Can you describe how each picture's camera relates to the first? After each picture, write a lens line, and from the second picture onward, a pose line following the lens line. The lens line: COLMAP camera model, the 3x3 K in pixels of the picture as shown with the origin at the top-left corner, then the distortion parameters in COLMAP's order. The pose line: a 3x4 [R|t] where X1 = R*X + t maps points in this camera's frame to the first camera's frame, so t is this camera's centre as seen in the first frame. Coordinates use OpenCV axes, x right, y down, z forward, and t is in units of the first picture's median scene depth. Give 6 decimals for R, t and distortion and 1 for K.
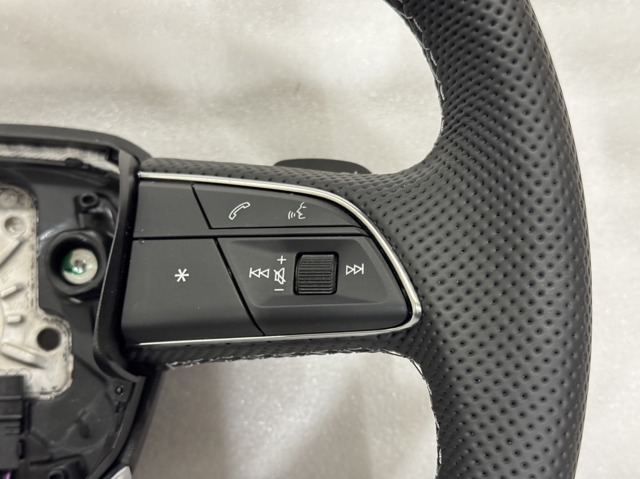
lens RADIAL K [[915.7, 0, 321.9], [0, 915.7, 236.1], [0, 0, 1]] dist [0.118668, 0.000000]
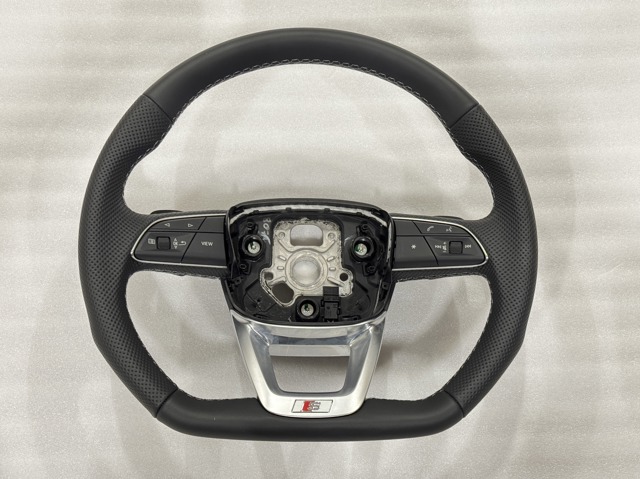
lens RADIAL K [[915.7, 0, 323.4], [0, 915.7, 233.7], [0, 0, 1]] dist [0.118668, 0.000000]
pose [[0.998442, 0.049331, 0.026084, -0.452905], [-0.046307, 0.993289, -0.105987, 0.288478], [-0.031137, 0.104614, 0.994025, -1.813497]]
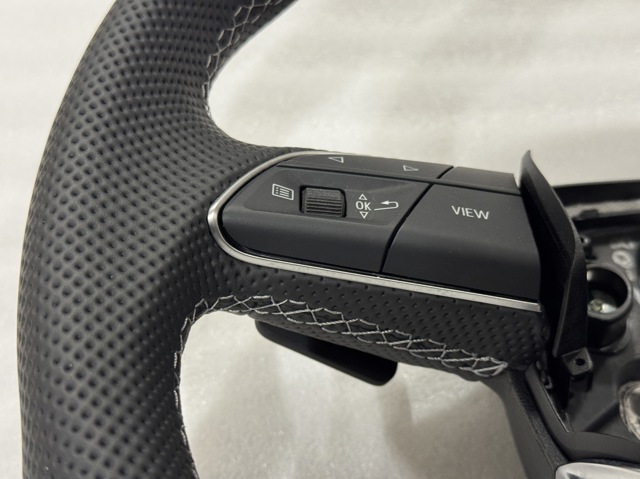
lens RADIAL K [[915.7, 0, 321.8], [0, 915.7, 240.6], [0, 0, 1]] dist [0.118668, 0.000000]
pose [[0.985675, 0.011873, -0.168237, -0.705606], [-0.089574, 0.882055, -0.462552, 0.433607], [0.142903, 0.470996, 0.870483, 0.121135]]
